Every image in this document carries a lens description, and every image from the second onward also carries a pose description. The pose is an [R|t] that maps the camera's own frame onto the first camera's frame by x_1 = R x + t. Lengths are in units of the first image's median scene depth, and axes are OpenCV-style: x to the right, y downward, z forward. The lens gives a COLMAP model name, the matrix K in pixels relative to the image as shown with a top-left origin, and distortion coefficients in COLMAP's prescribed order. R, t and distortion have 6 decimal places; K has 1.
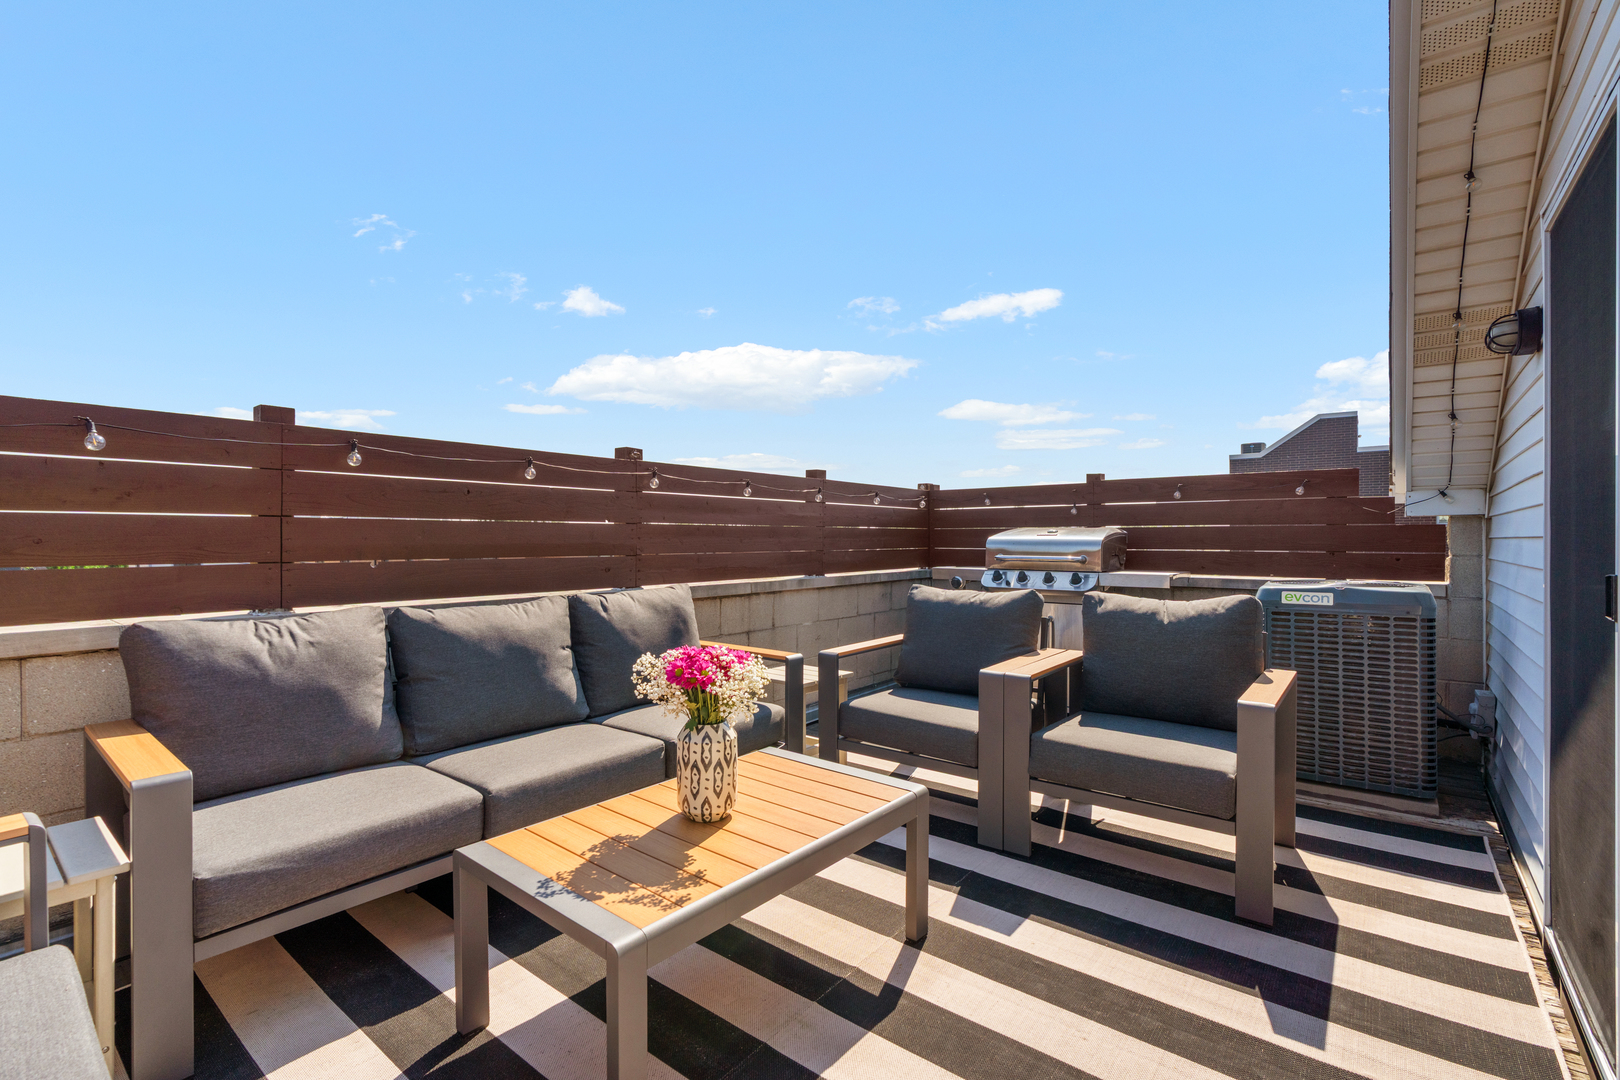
lens RADIAL K [[737.9, 0, 802.5], [0, 737.9, 534.3], [0, 0, 1]] dist [-0.003212, 0.000294]
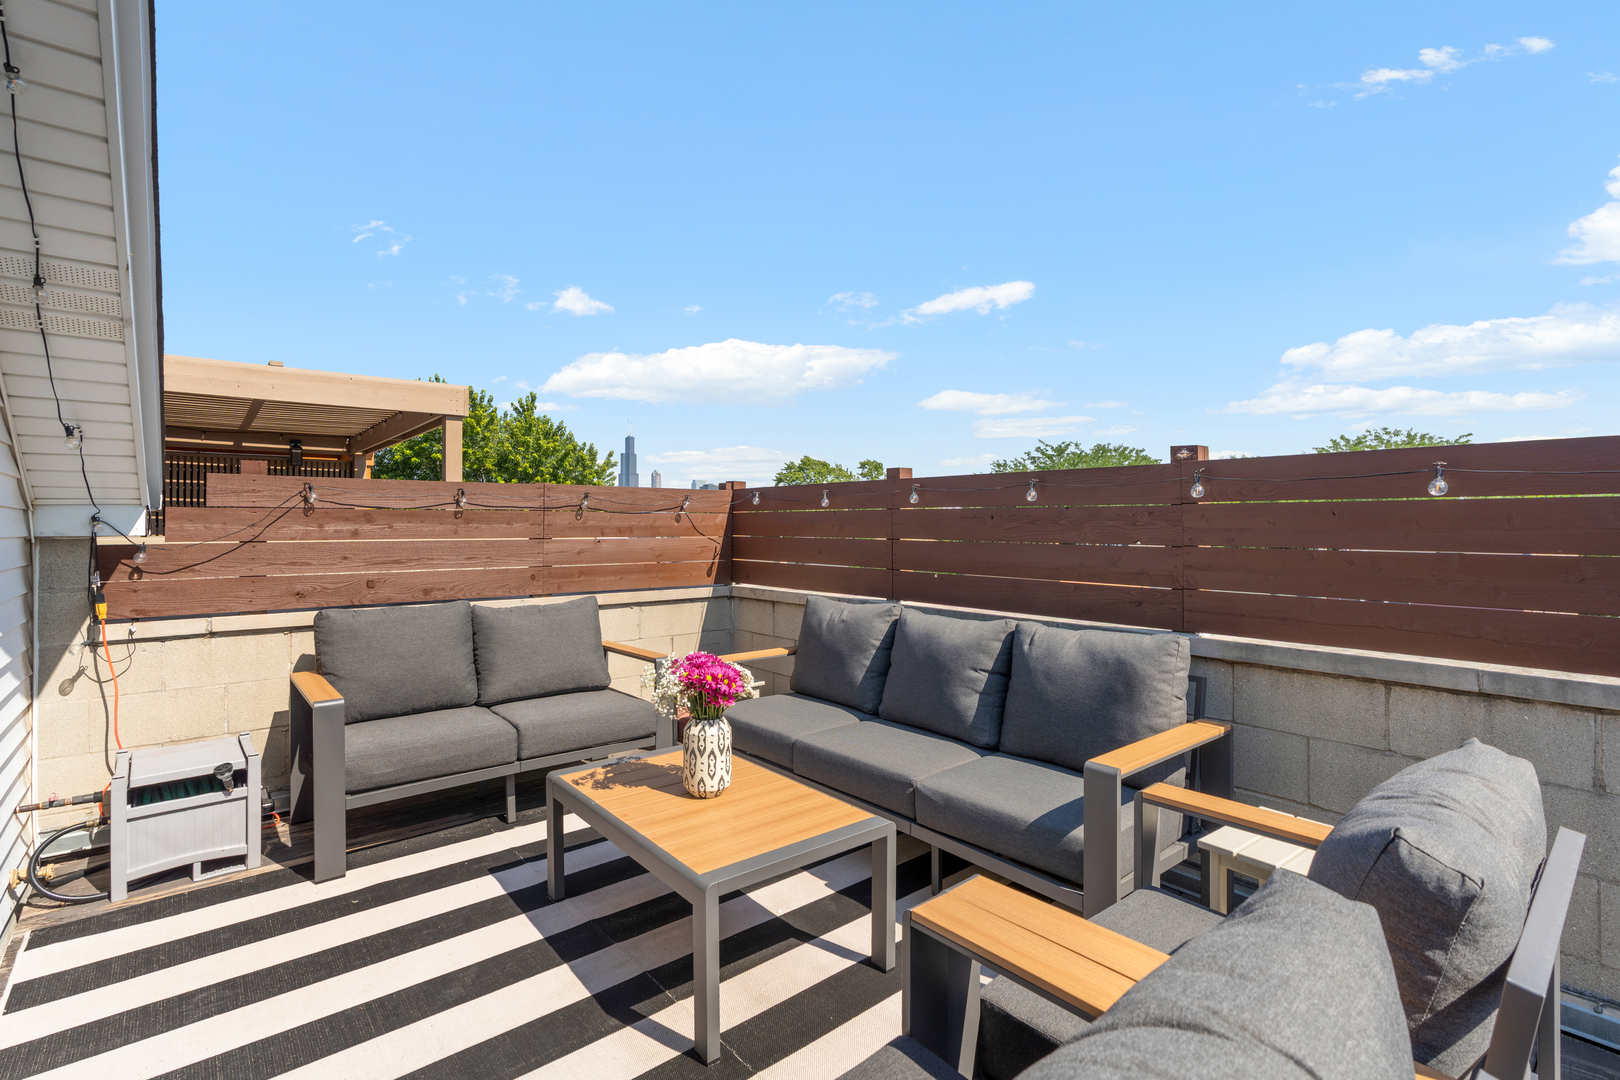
lens RADIAL K [[737.9, 0, 802.5], [0, 737.9, 534.3], [0, 0, 1]] dist [-0.003212, 0.000294]
pose [[-0.193310, 0.013792, -0.981041, 0.874818], [0.004931, 0.999902, 0.013086, -0.059611], [0.981125, -0.002308, -0.193359, 1.155771]]
